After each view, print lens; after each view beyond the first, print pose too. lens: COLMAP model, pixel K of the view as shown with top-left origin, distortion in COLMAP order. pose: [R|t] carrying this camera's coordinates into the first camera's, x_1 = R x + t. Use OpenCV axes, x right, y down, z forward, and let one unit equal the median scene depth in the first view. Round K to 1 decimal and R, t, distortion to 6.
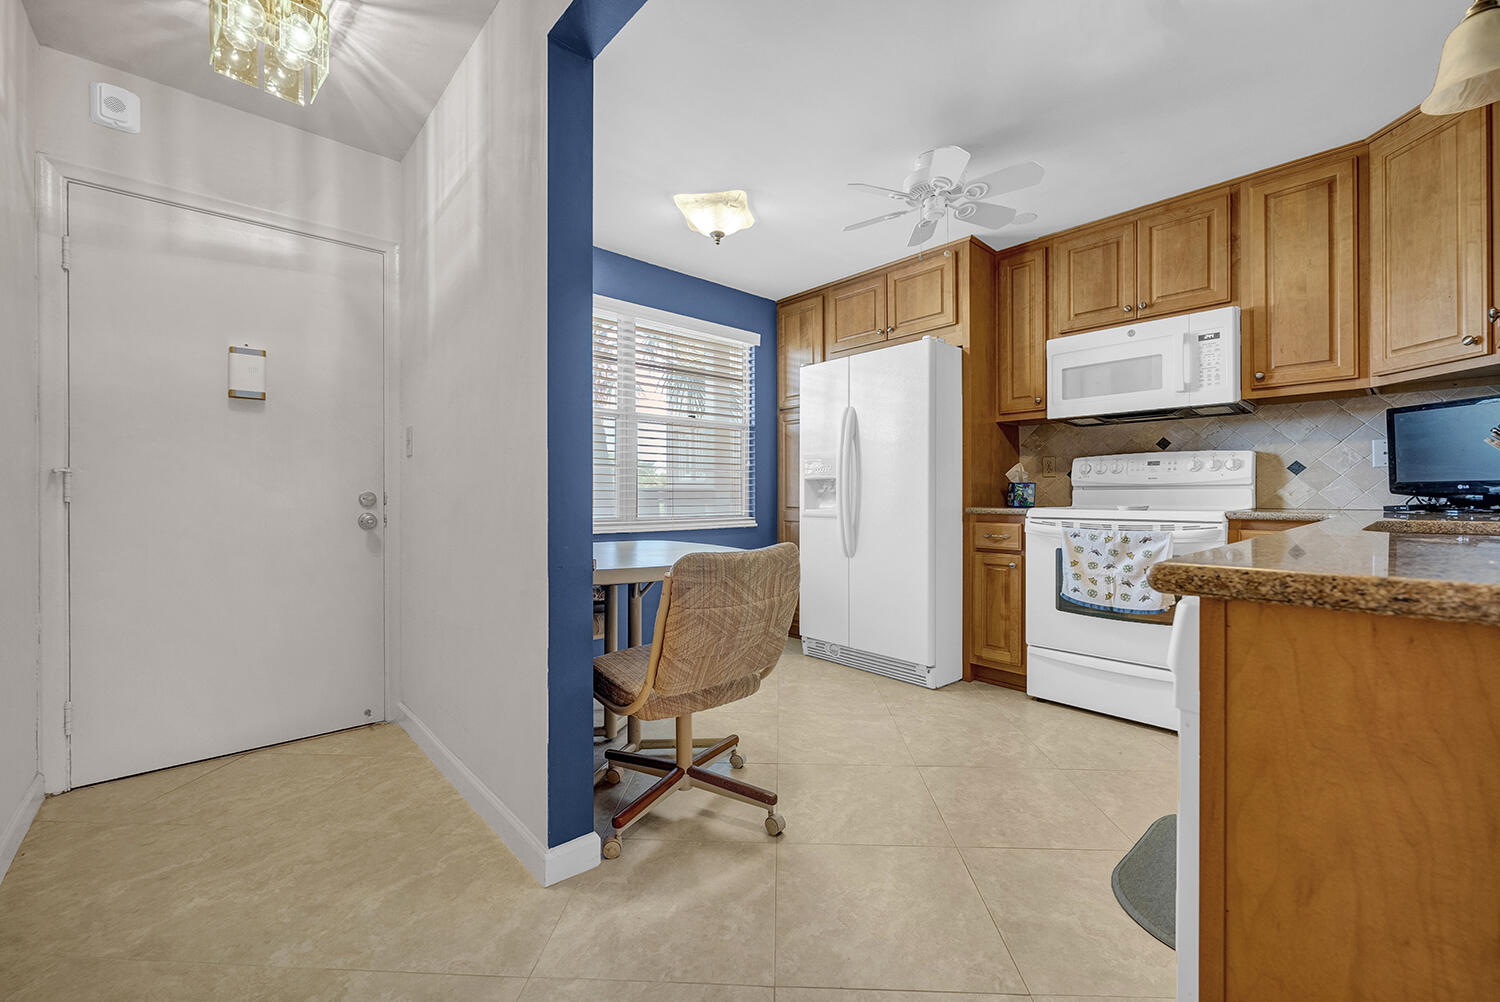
lens RADIAL K [[609.7, 0, 742.7], [0, 609.7, 491.2], [0, 0, 1]] dist [0.002917, -0.000177]
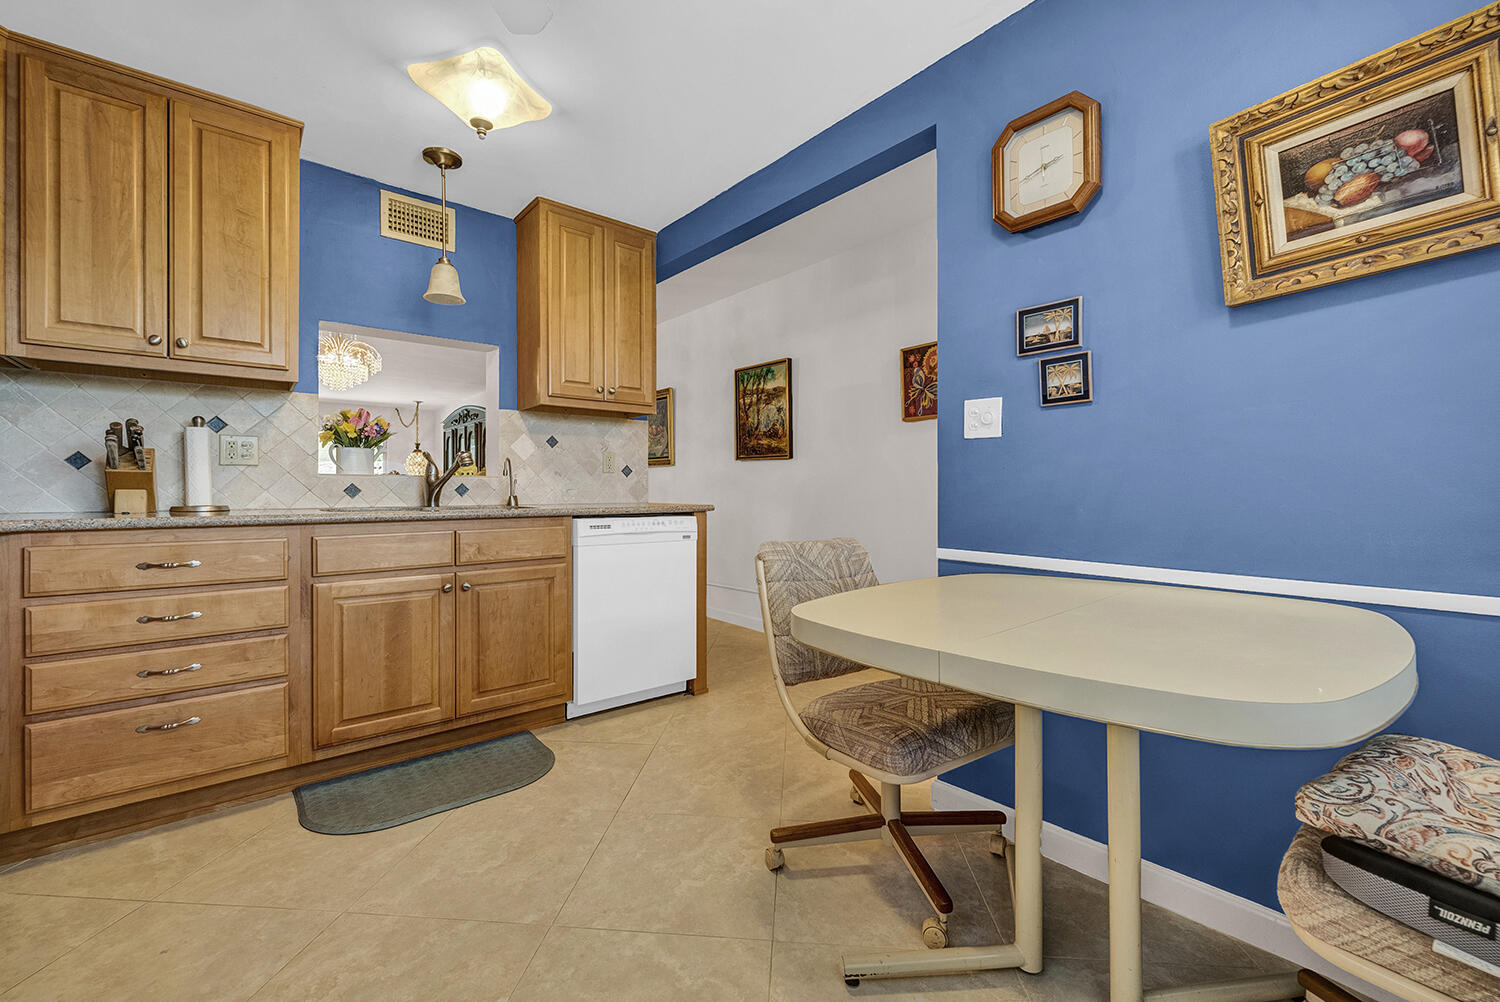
lens RADIAL K [[609.7, 0, 742.7], [0, 609.7, 491.2], [0, 0, 1]] dist [0.002917, -0.000177]
pose [[-0.999416, 0.000116, 0.034174, 0.076049], [0.000069, 0.999999, -0.001389, 0.004051], [-0.034174, -0.001386, -0.999415, 1.847170]]
